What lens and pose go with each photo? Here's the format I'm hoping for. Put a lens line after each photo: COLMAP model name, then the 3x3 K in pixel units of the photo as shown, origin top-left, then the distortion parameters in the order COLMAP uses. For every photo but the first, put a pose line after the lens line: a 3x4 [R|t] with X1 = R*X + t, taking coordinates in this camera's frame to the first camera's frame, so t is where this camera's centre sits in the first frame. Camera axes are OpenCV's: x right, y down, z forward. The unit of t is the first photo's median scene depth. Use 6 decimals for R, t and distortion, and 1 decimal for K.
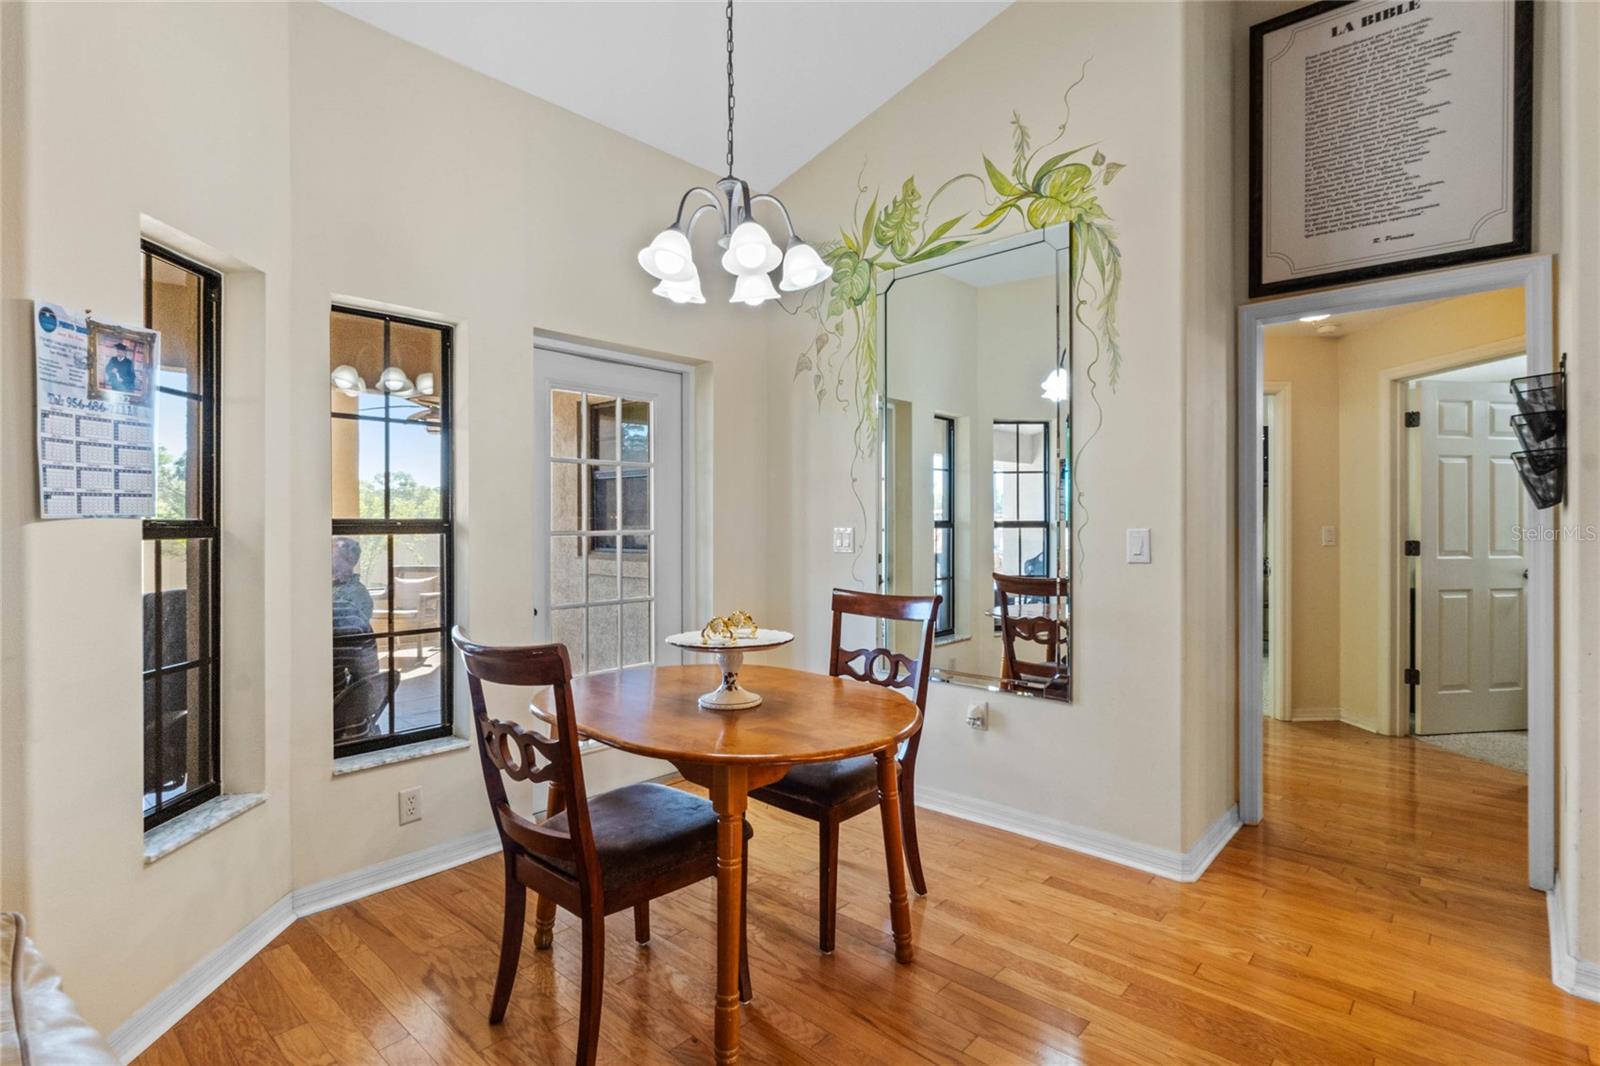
lens RADIAL K [[779.1, 0, 802.3], [0, 779.1, 522.0], [0, 0, 1]] dist [-0.009825, 0.000437]
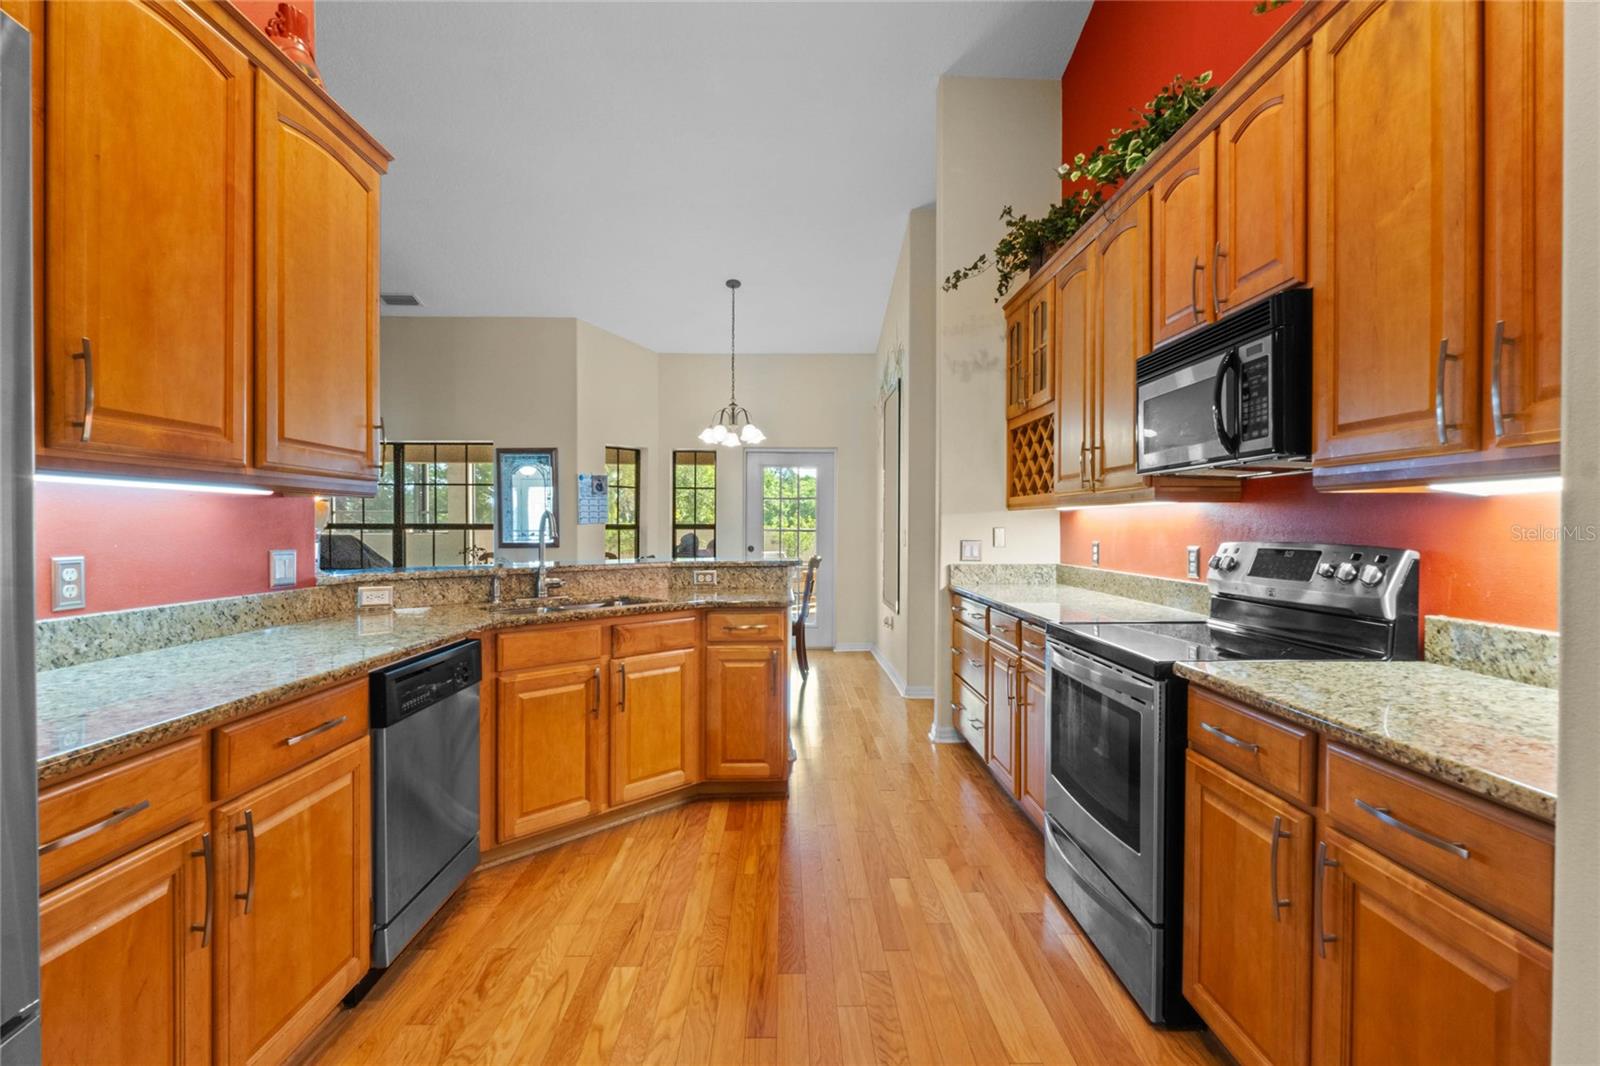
lens RADIAL K [[739.3, 0, 800.0], [0, 739.3, 533.8], [0, 0, 1]] dist [-0.001923, -0.001505]
pose [[0.682371, 0.010902, -0.730925, 1.585967], [-0.005337, 0.999936, 0.009932, 0.002032], [0.730986, -0.002877, 0.682386, -0.510756]]
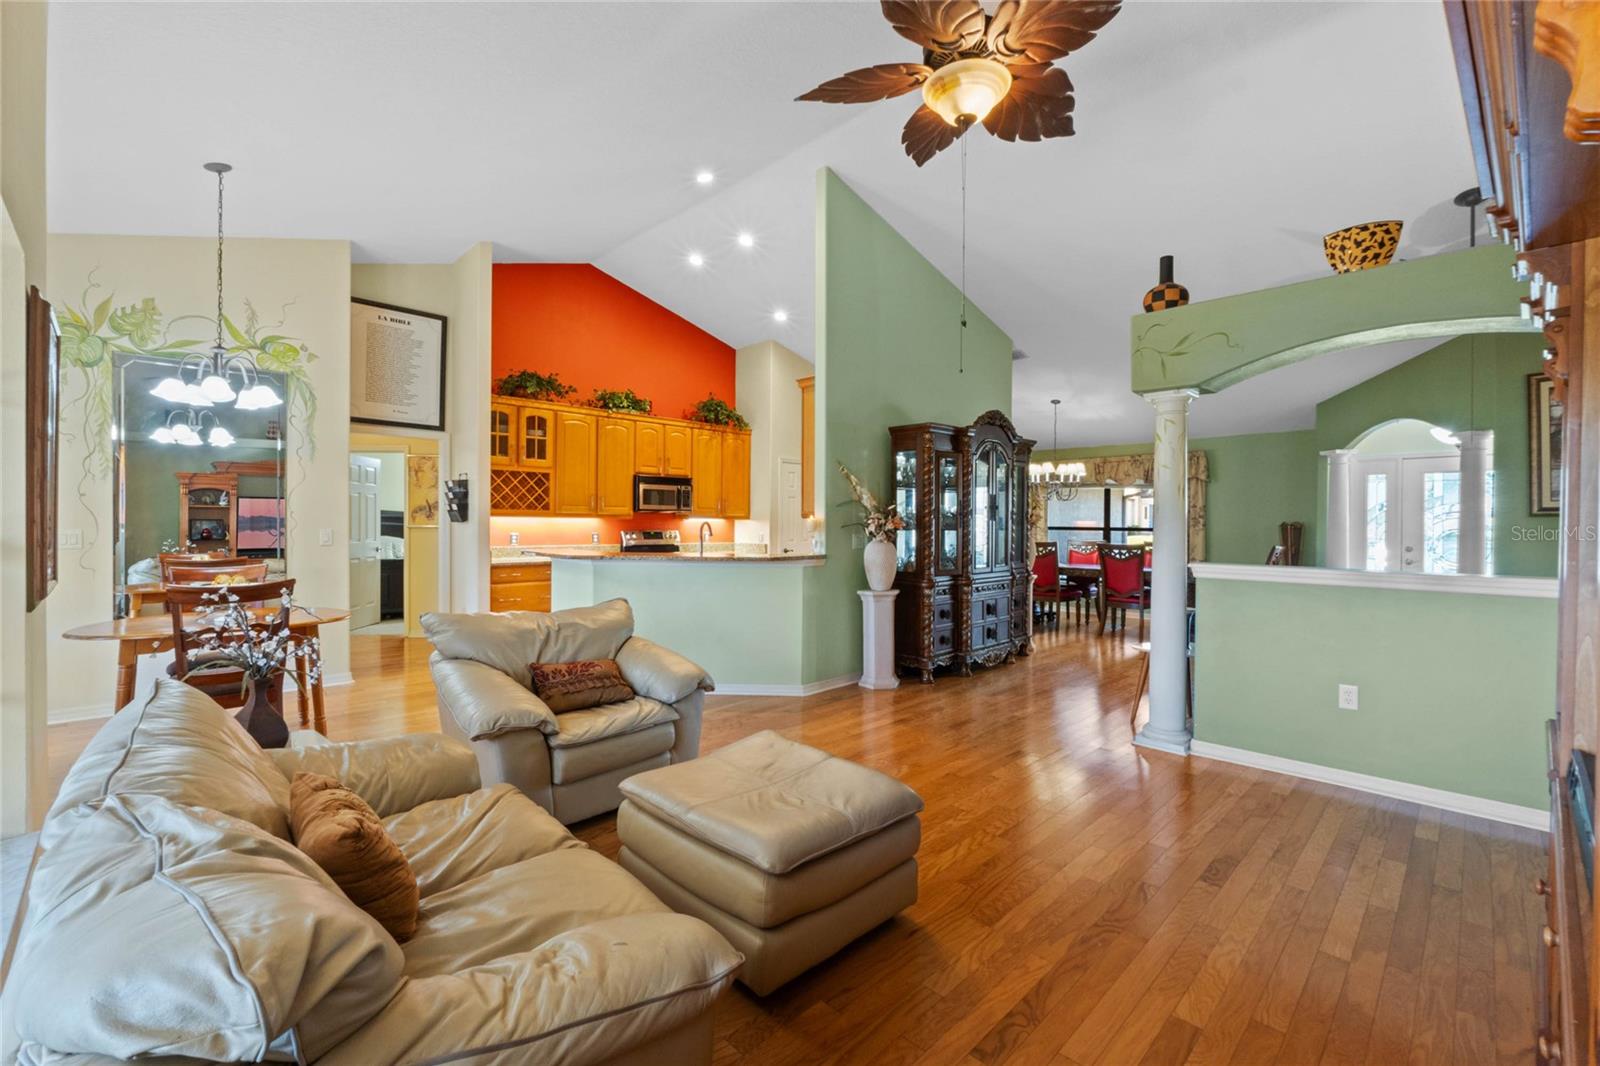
lens RADIAL K [[681.8, 0, 787.8], [0, 681.8, 522.5], [0, 0, 1]] dist [-0.005882, -0.000173]
pose [[0.075575, 0.003458, 0.997134, -1.284530], [-0.004717, 0.999984, -0.003110, -0.010053], [-0.997129, -0.004468, 0.075590, -0.399366]]
